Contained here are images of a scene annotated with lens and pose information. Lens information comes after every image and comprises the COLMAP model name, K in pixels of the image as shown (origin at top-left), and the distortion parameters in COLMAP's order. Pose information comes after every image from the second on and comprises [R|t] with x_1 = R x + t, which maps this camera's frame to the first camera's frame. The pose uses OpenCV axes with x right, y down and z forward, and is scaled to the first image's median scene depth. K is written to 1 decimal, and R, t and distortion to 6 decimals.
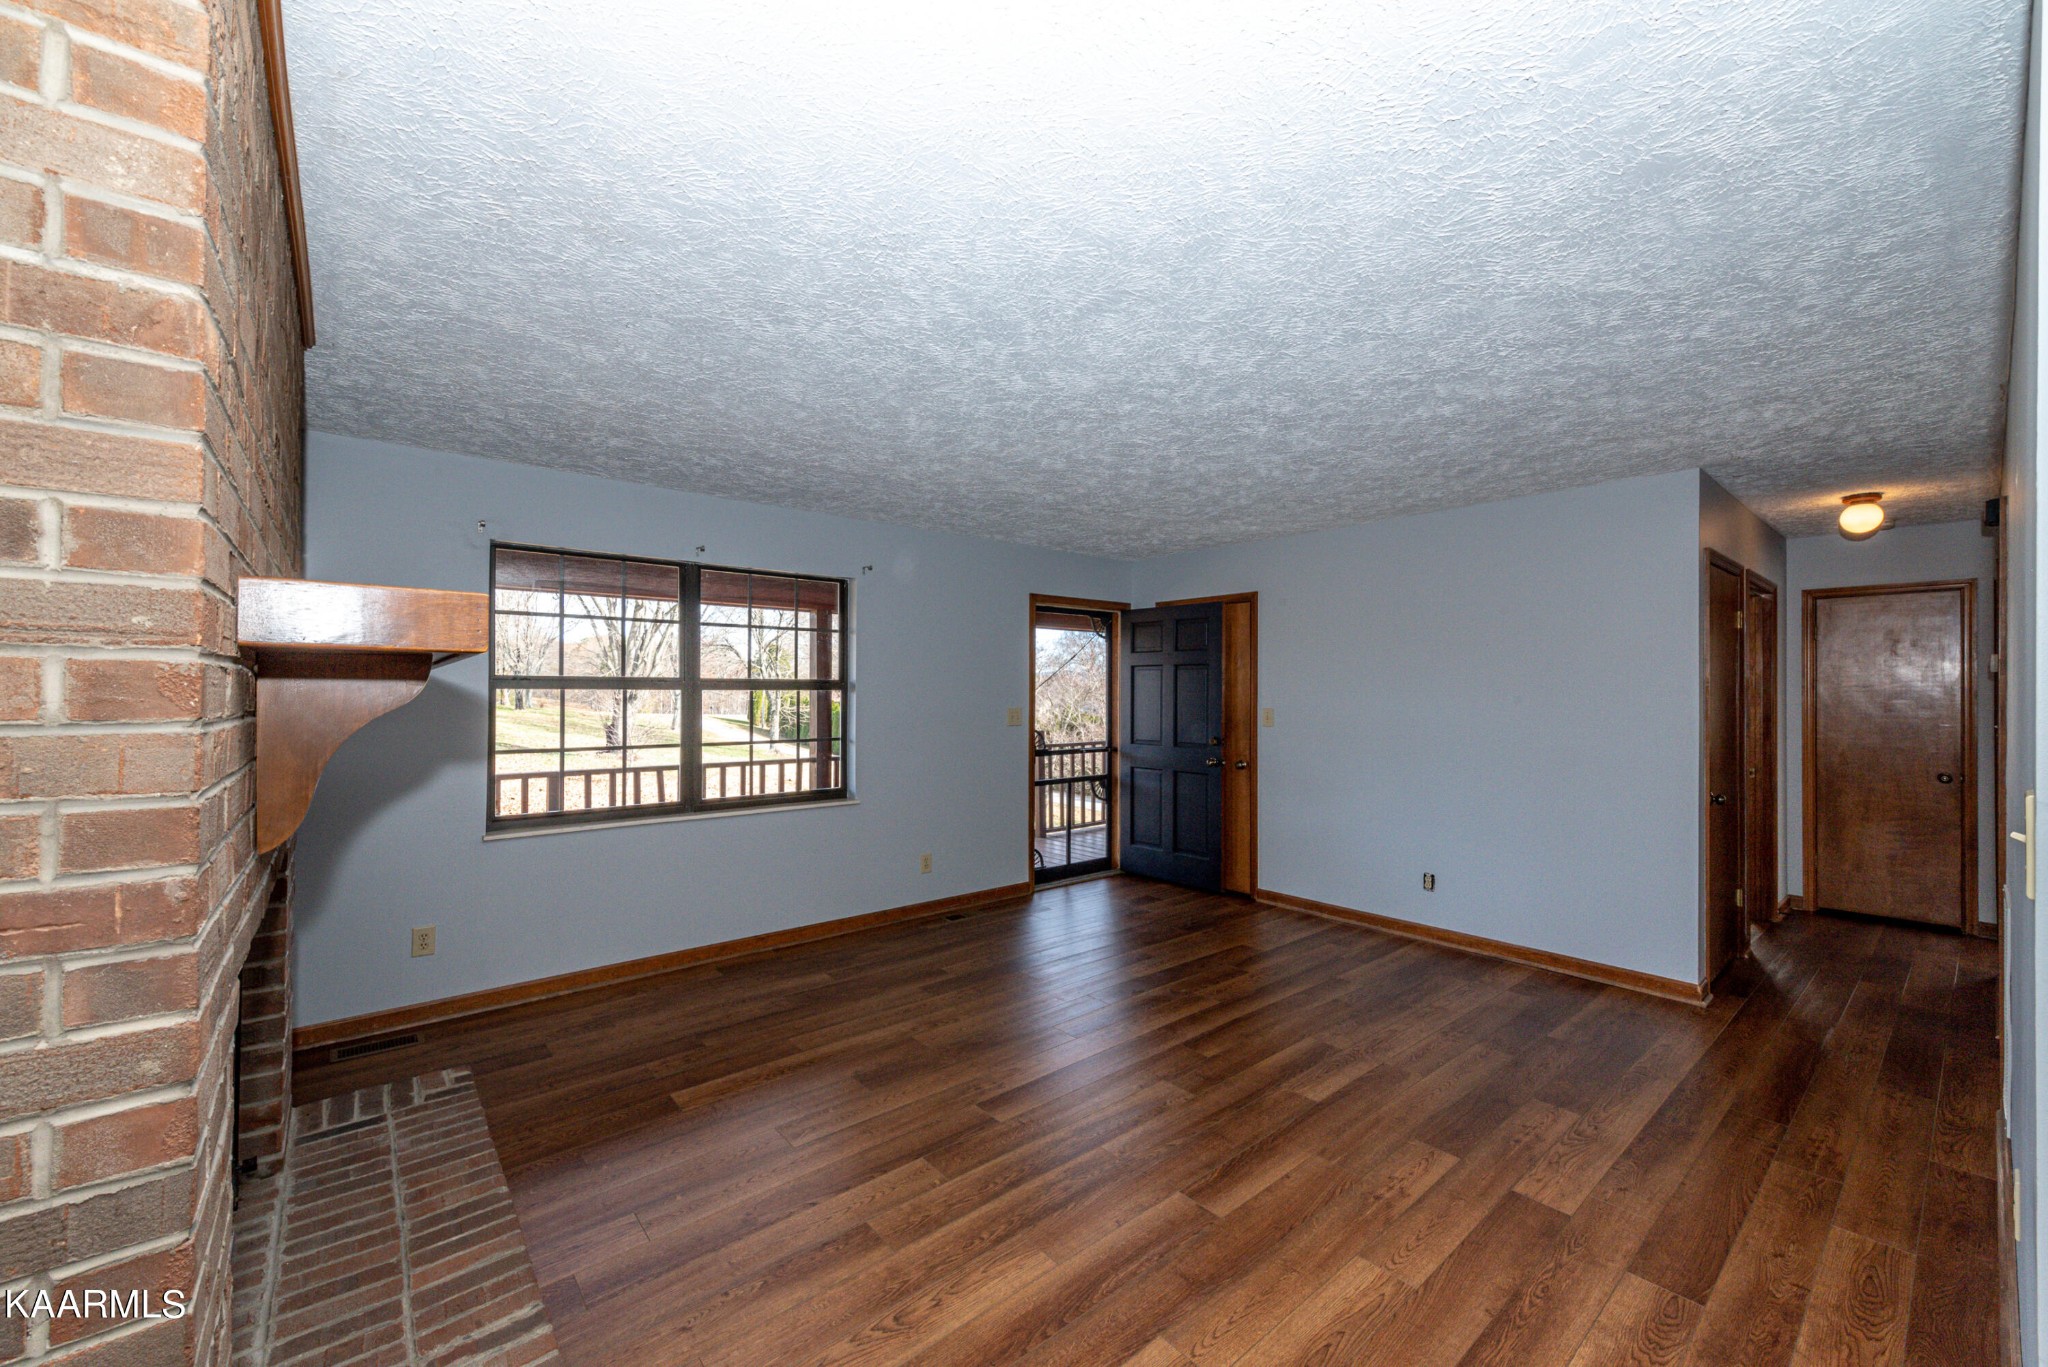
lens RADIAL K [[801.7, 0, 1007.5], [0, 801.7, 693.4], [0, 0, 1]] dist [0.014713, -0.002663]
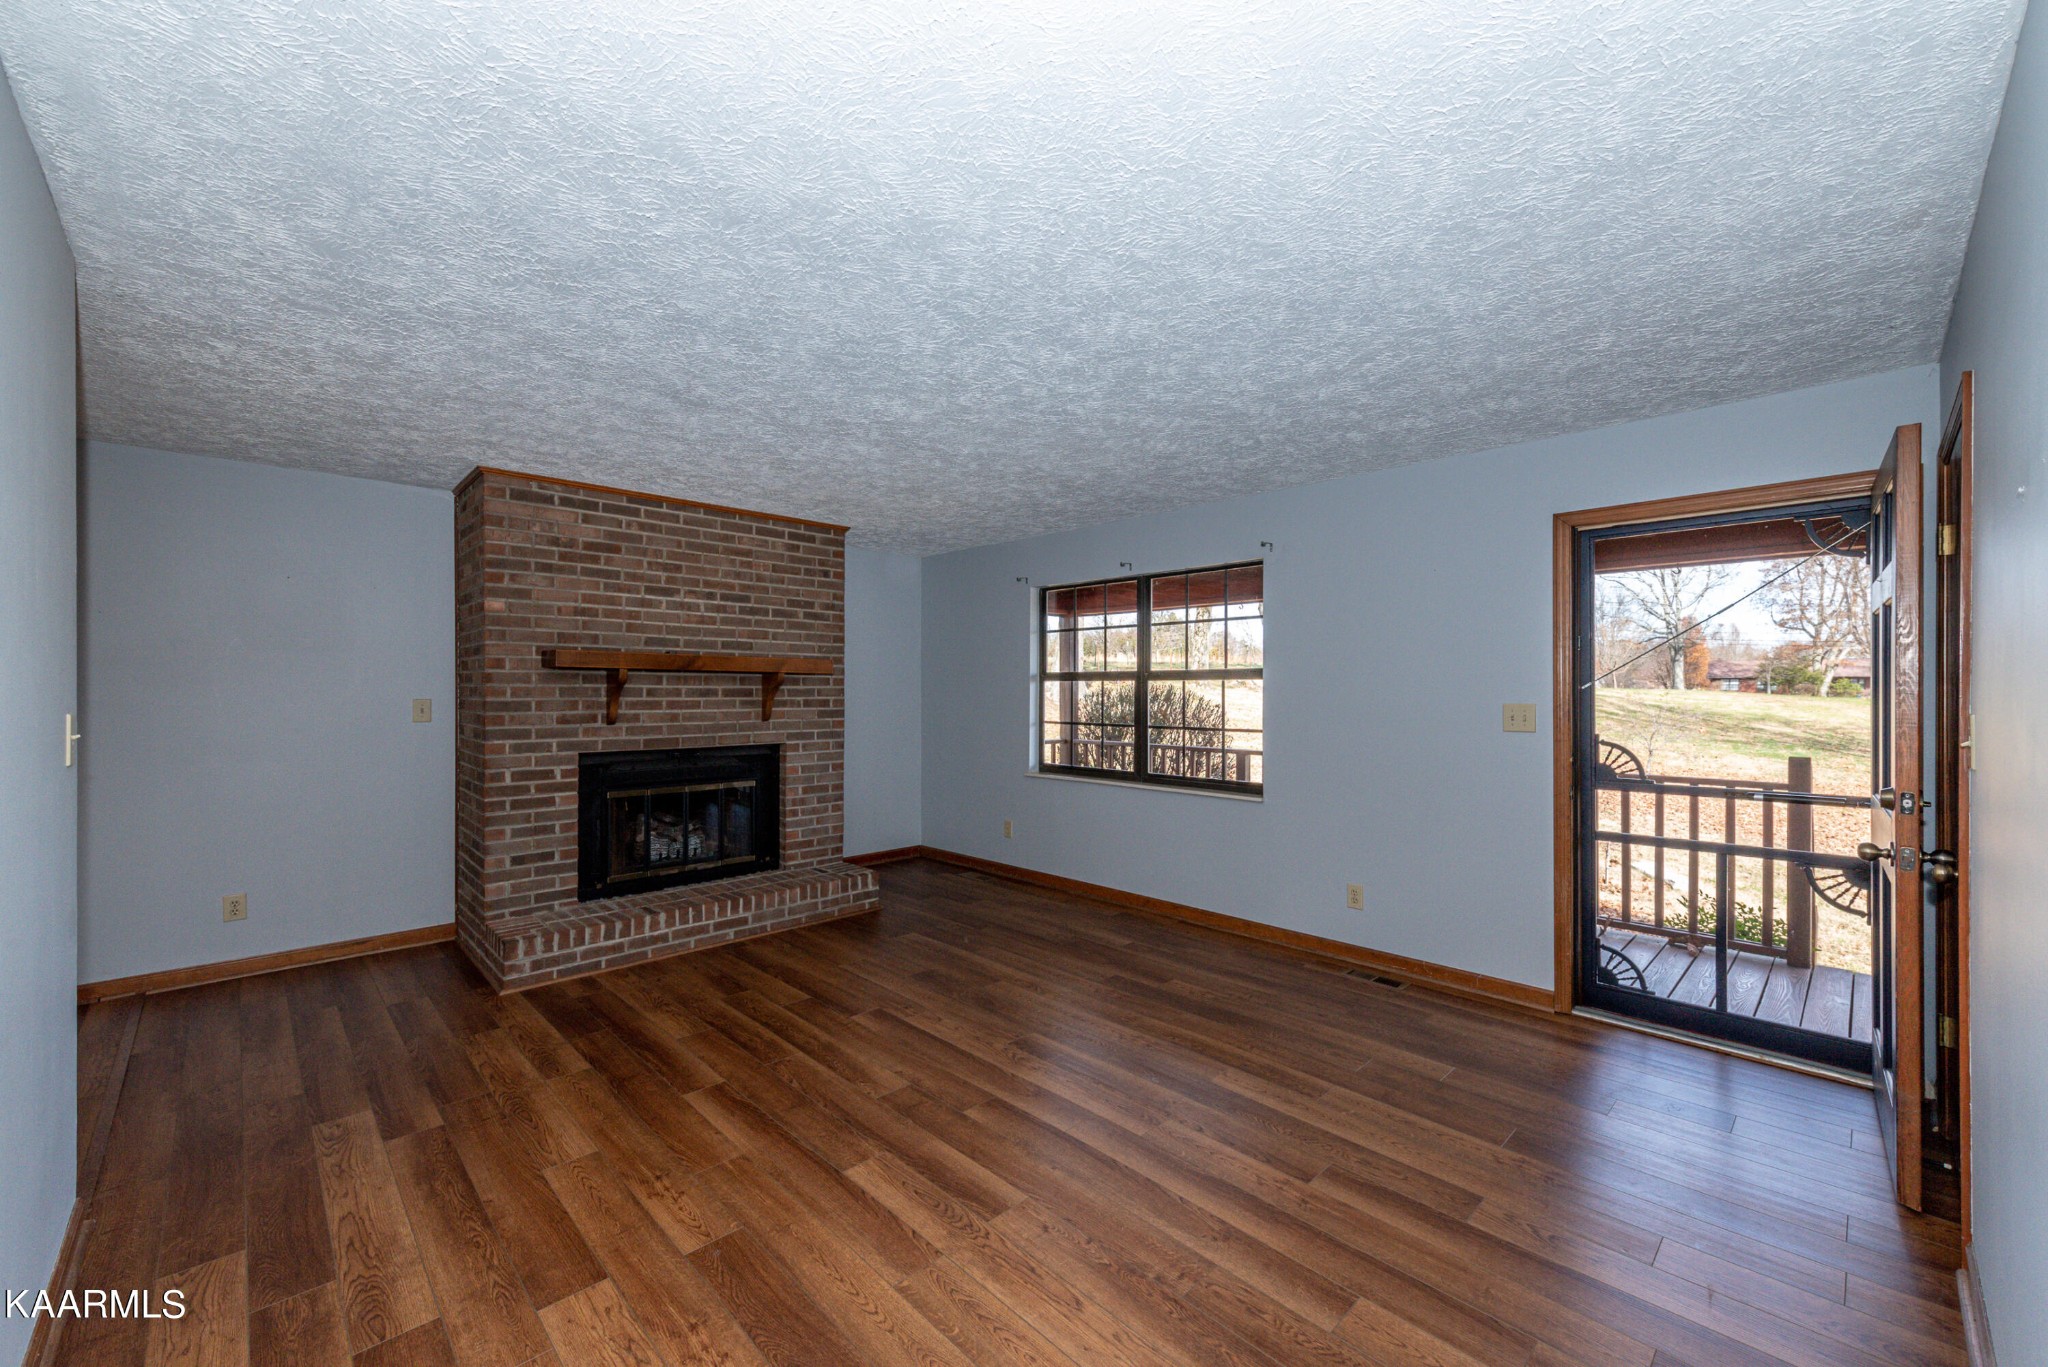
lens RADIAL K [[801.7, 0, 1027.1], [0, 801.7, 689.9], [0, 0, 1]] dist [0.014713, -0.002663]
pose [[0.087165, -0.002458, -0.996191, 0.872875], [-0.005434, 0.999981, -0.002943, 0.015233], [0.996179, 0.005670, 0.087150, 0.798945]]
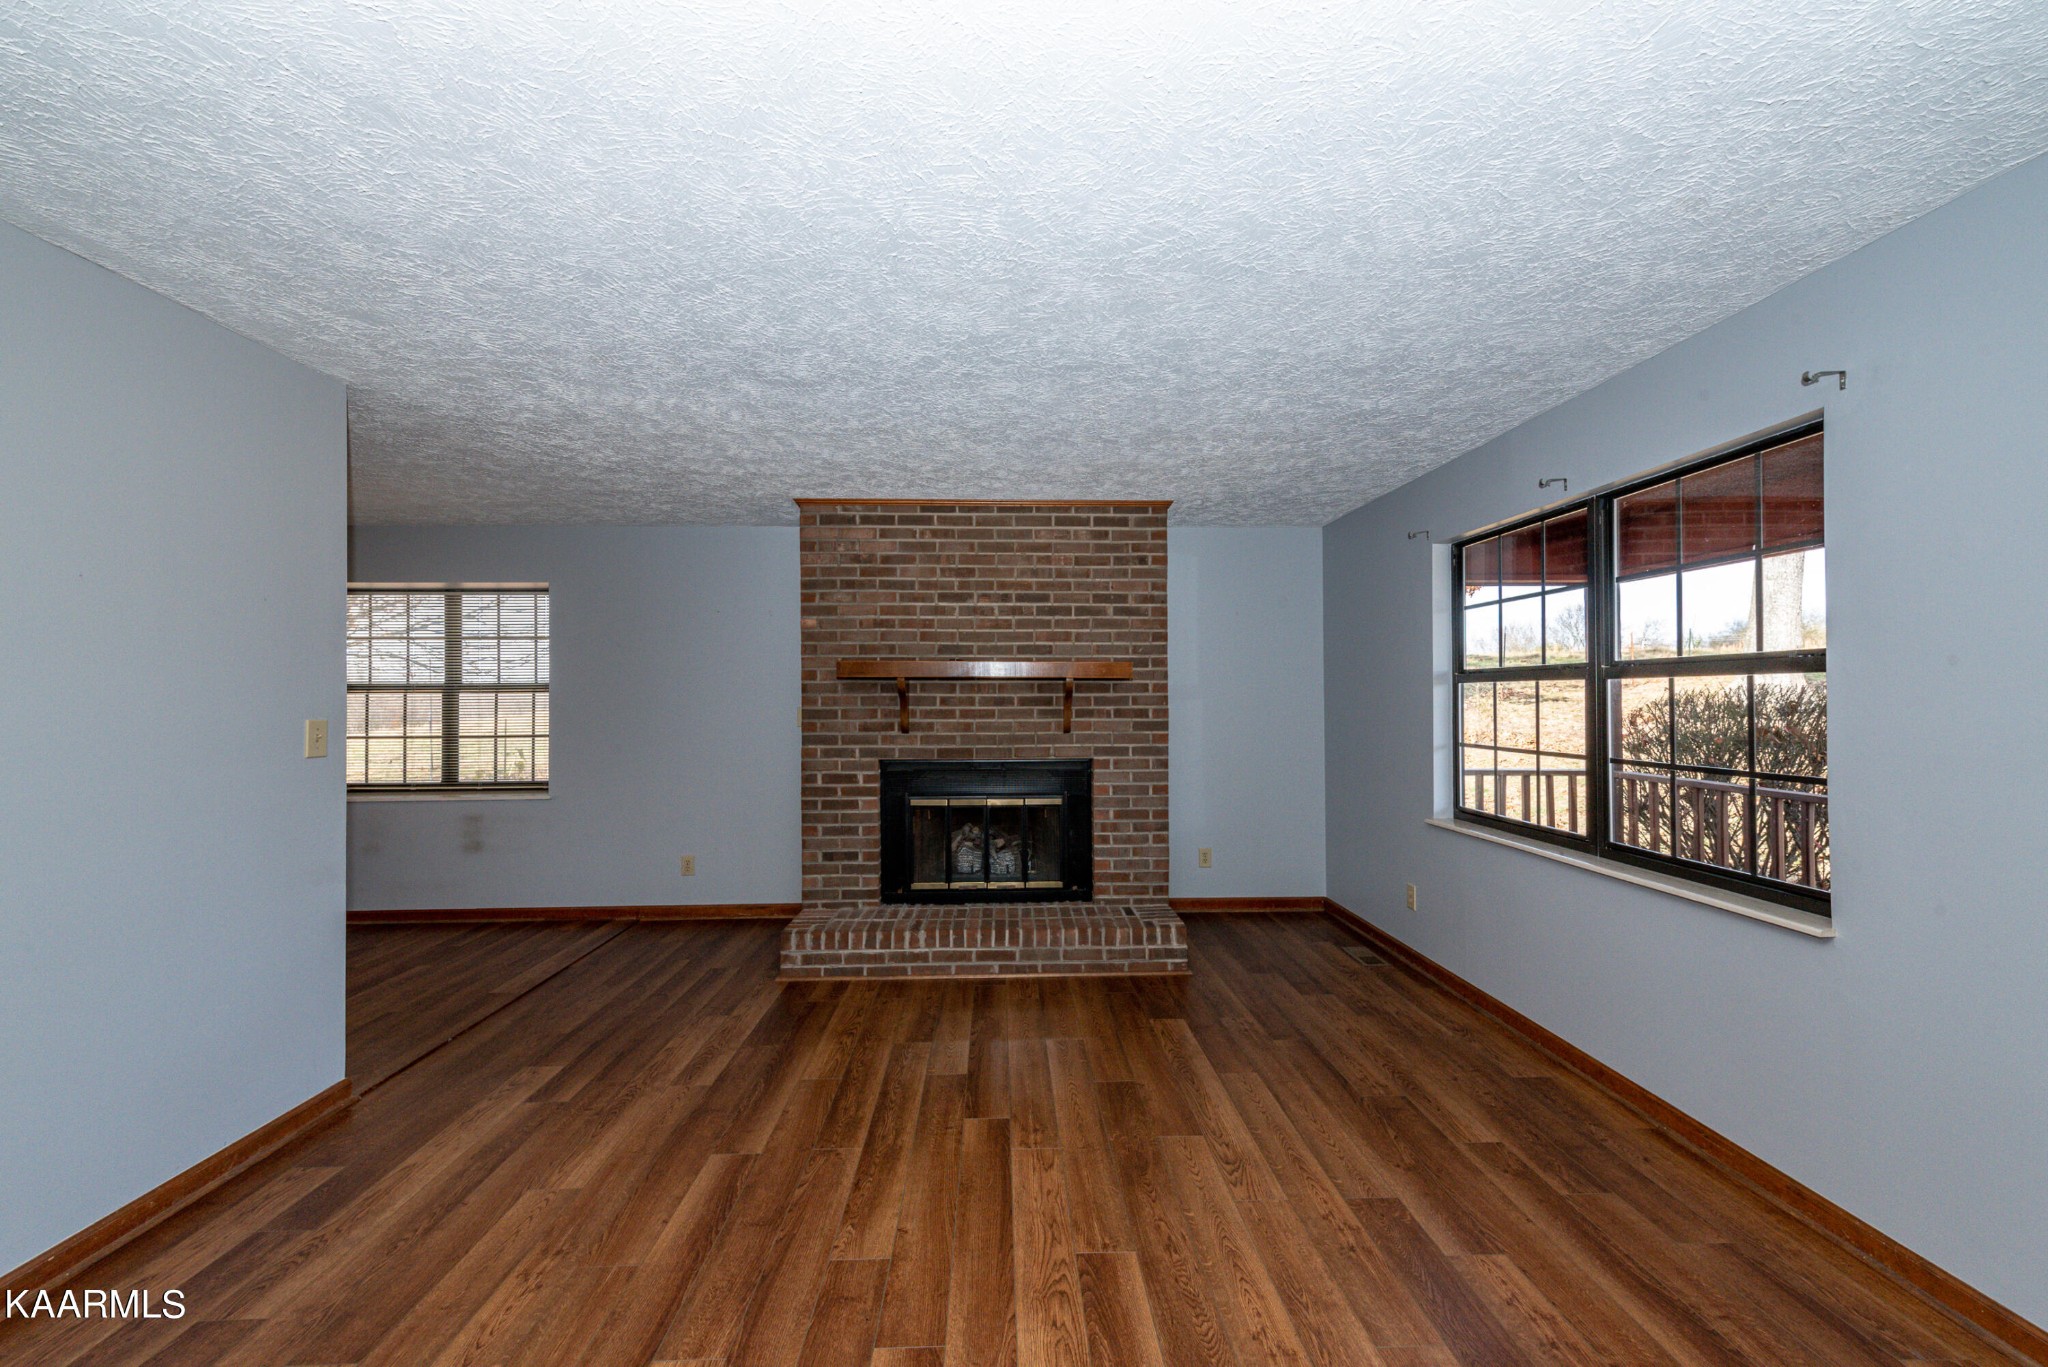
lens RADIAL K [[801.7, 0, 1025.6], [0, 801.7, 685.2], [0, 0, 1]] dist [0.014713, -0.002663]
pose [[-0.604712, -0.013190, -0.796335, 0.503495], [-0.000555, 0.999870, -0.016140, 0.014487], [0.796444, -0.009318, -0.604641, 1.137267]]
